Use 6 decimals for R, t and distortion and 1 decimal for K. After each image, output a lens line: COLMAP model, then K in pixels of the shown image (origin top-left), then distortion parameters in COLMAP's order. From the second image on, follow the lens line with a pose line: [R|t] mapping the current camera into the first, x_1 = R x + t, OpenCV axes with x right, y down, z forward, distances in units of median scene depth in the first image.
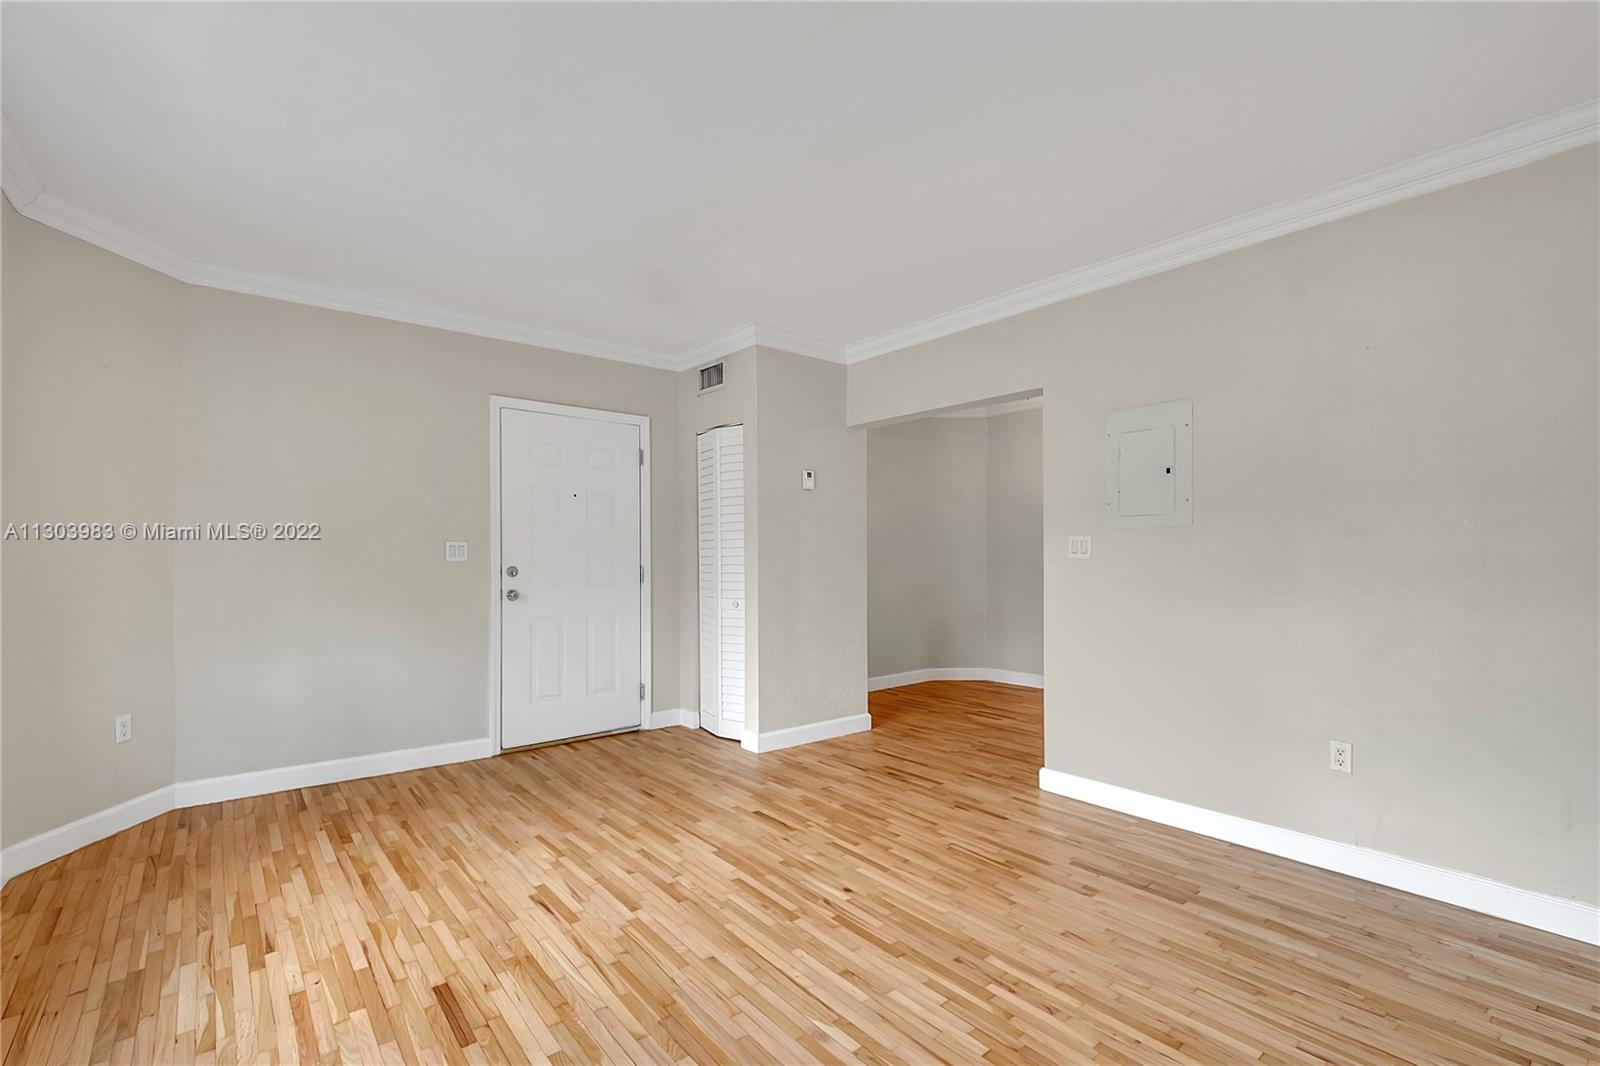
lens RADIAL K [[713.8, 0, 788.5], [0, 713.8, 539.2], [0, 0, 1]] dist [0.008860, -0.001812]
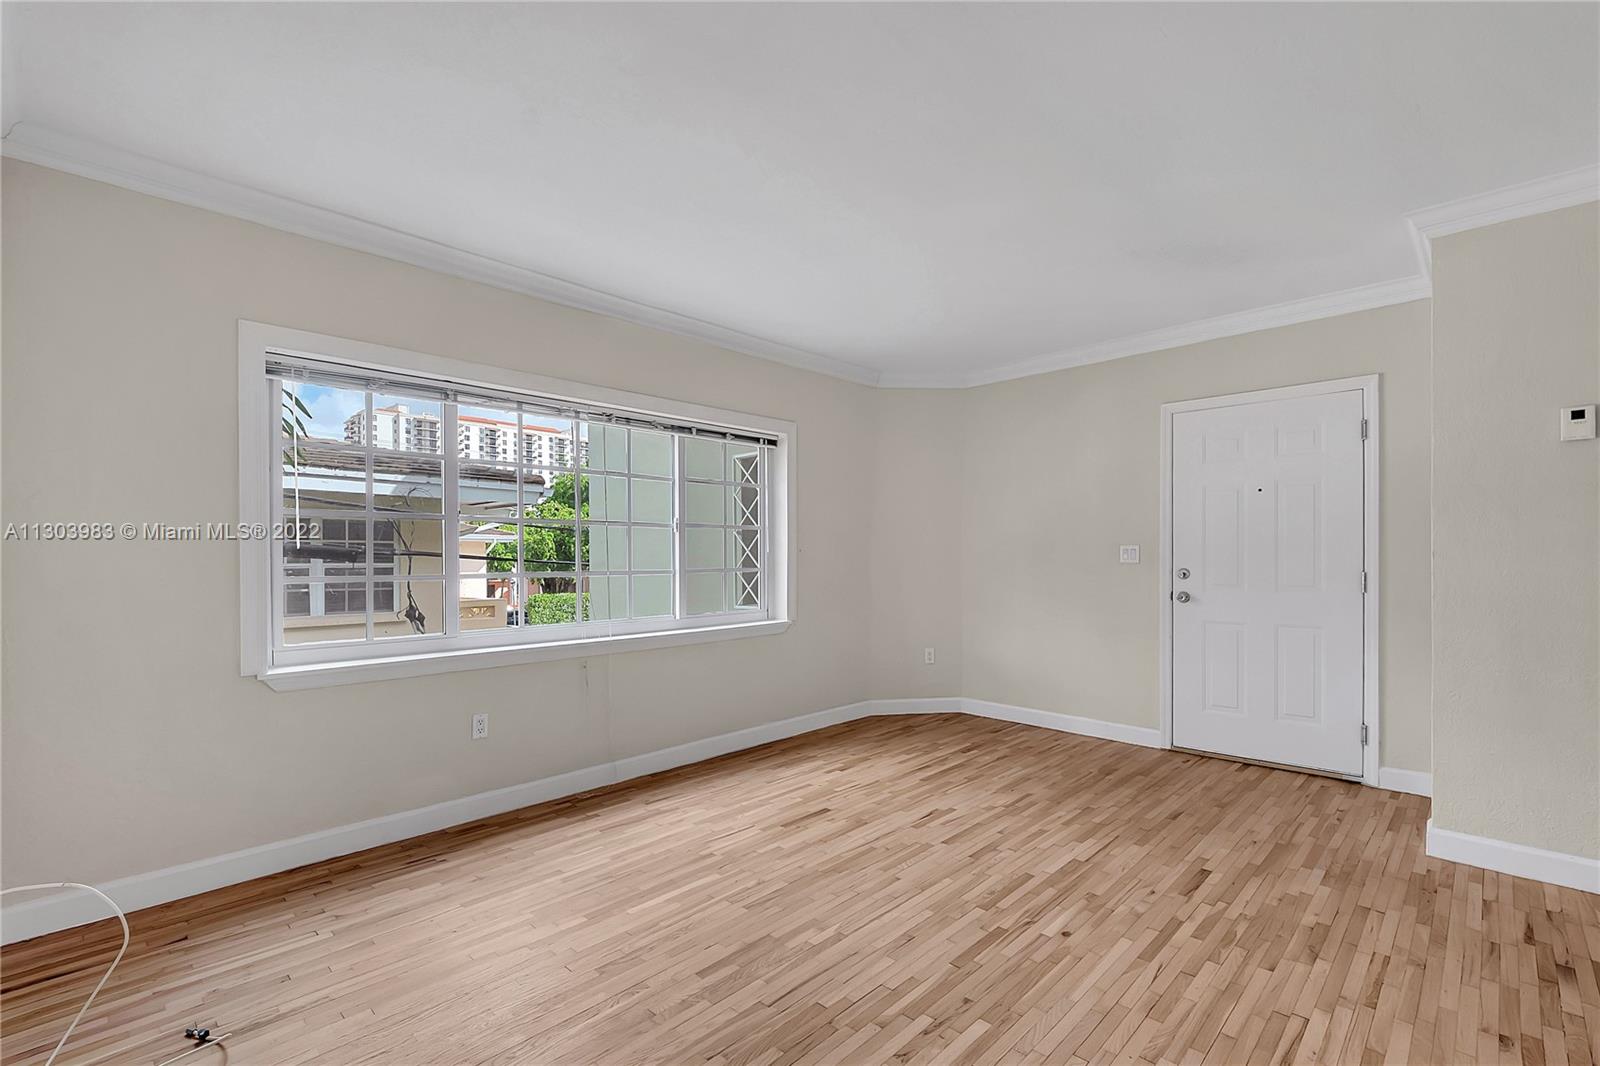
lens RADIAL K [[713.8, 0, 788.8], [0, 713.8, 546.4], [0, 0, 1]] dist [0.008860, -0.001812]
pose [[0.111058, -0.013956, -0.993716, 0.771092], [0.023273, 0.999664, -0.011438, 0.007509], [0.993541, -0.021856, 0.111345, 0.465747]]
